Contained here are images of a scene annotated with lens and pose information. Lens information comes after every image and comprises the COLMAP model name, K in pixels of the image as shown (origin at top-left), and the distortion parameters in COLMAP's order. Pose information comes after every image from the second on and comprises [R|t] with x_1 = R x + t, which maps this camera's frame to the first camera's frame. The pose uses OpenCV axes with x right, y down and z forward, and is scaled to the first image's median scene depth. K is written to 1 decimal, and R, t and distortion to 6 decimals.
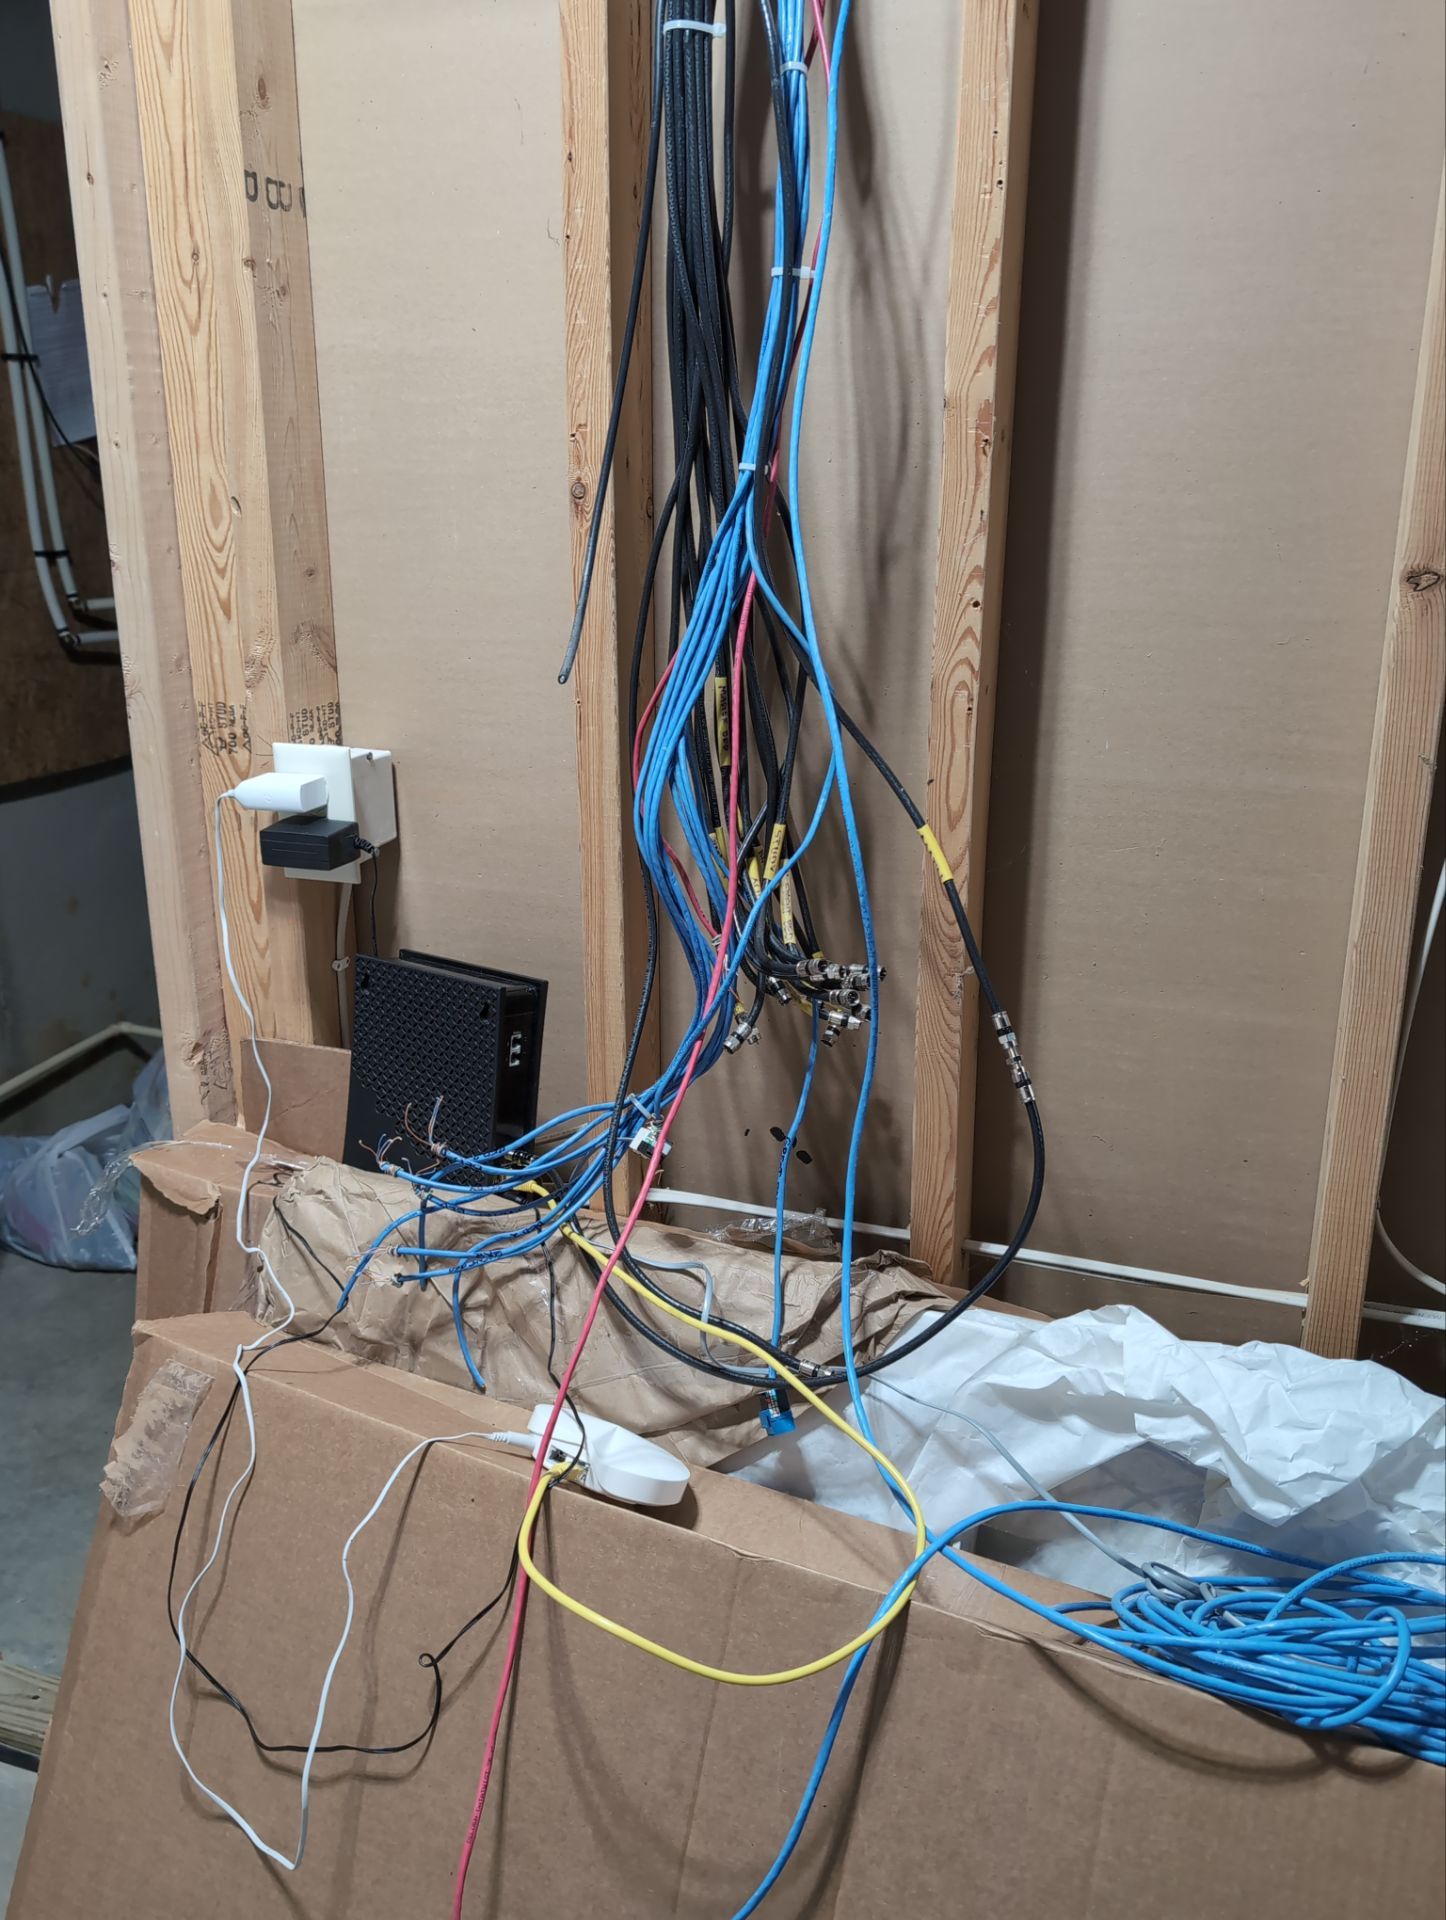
lens RADIAL K [[1611.9, 0, 723.0], [0, 1611.9, 960.0], [0, 0, 1]] dist [0.043301, -0.131100]
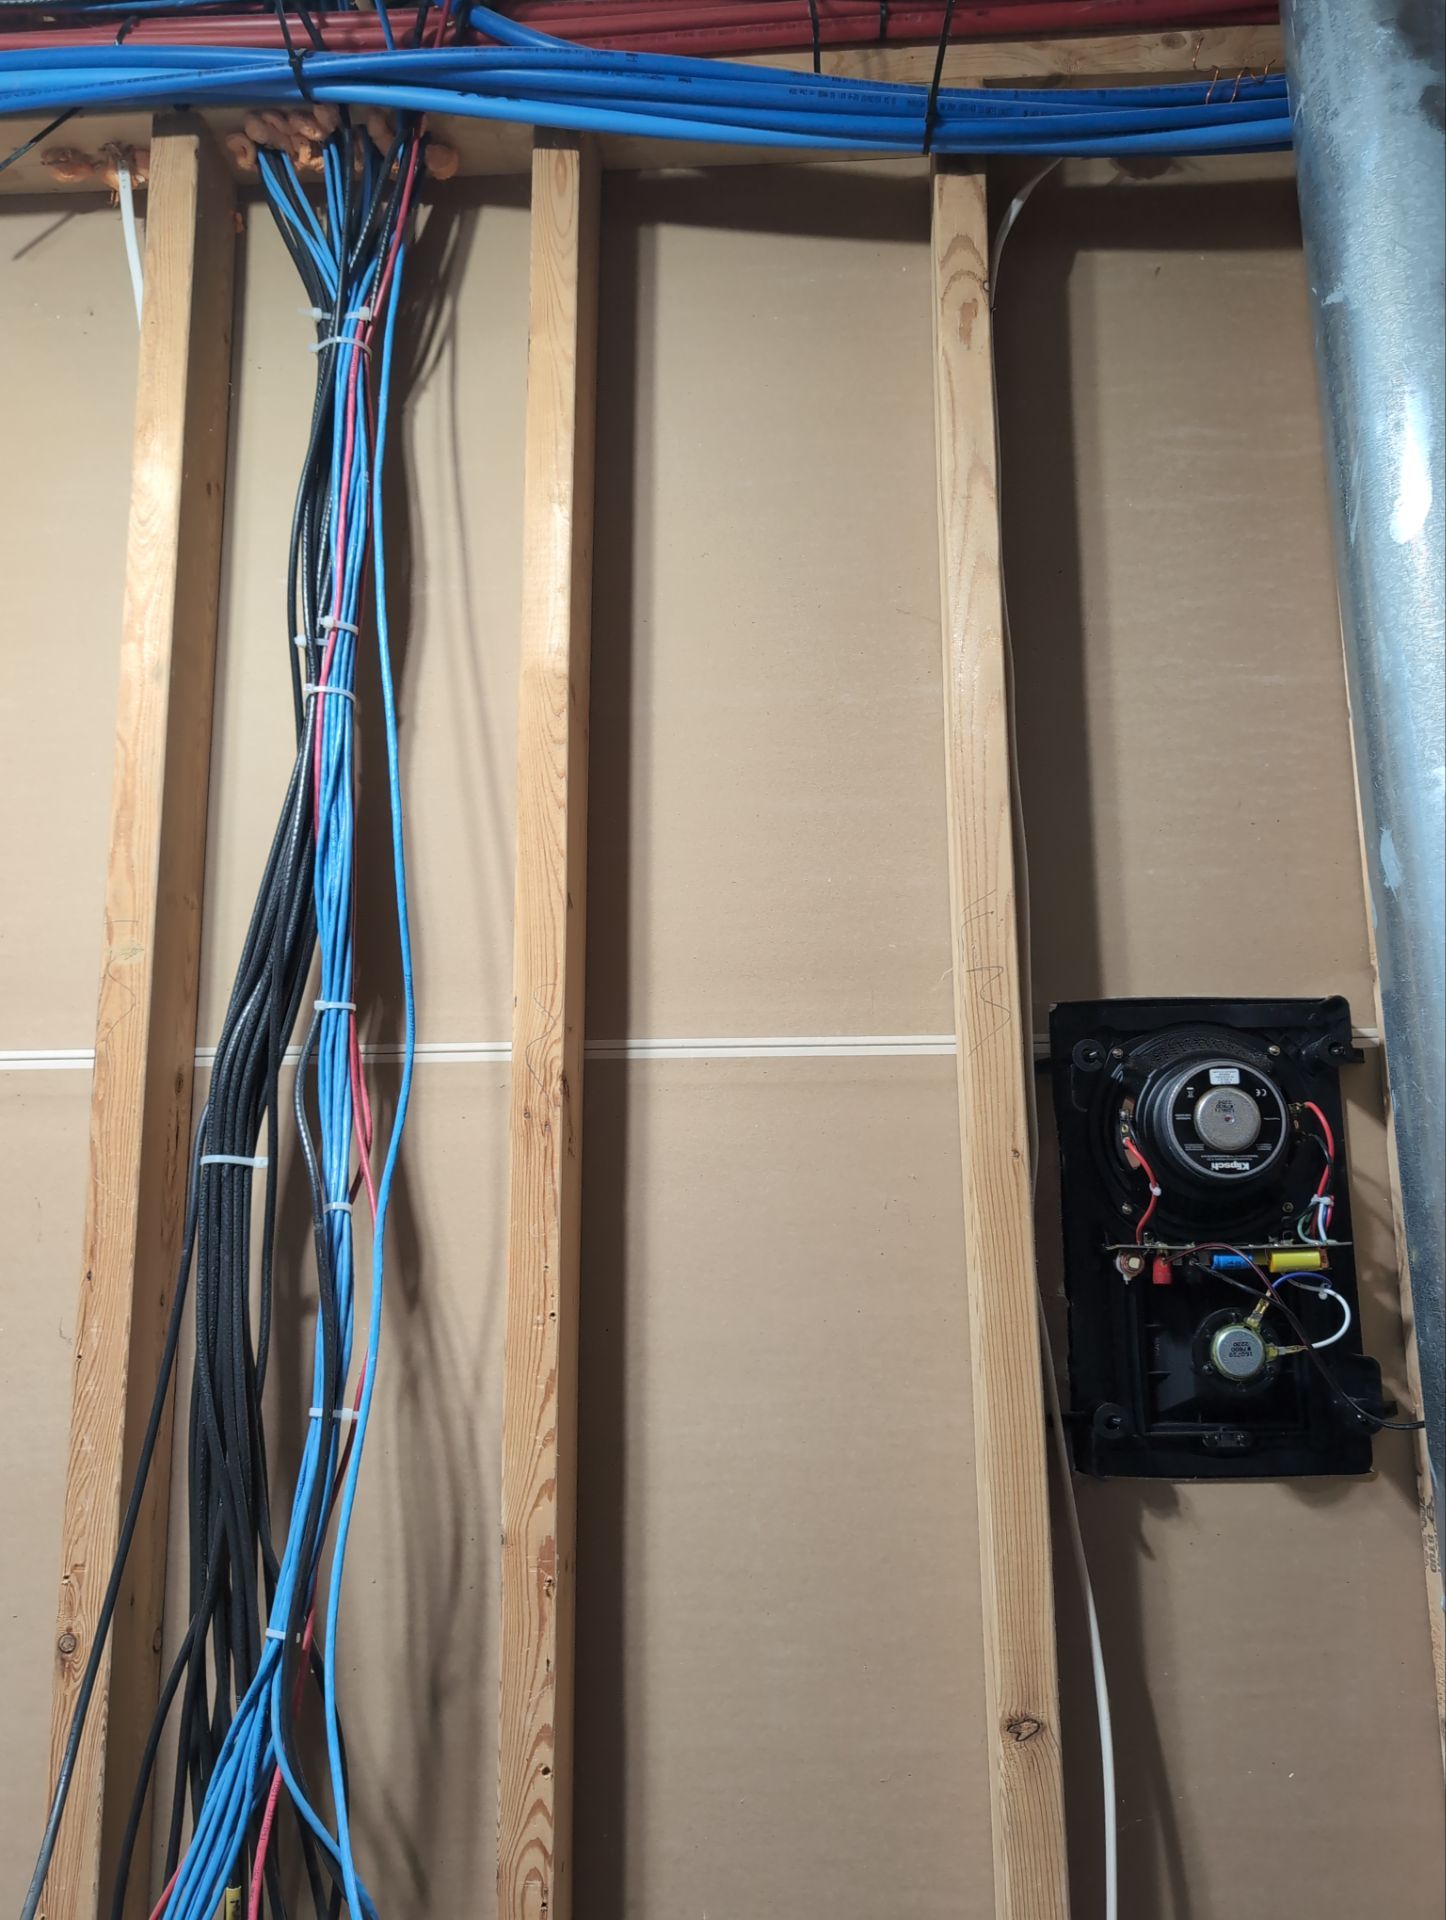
lens RADIAL K [[1641.5, 0, 723.0], [0, 1641.5, 960.0], [0, 0, 1]] dist [-0.004428, 0.006384]
pose [[0.964437, 0.036637, 0.261762, 0.002897], [0.094890, 0.876333, -0.472267, -0.176758], [-0.246693, 0.480310, 0.841692, 0.032982]]
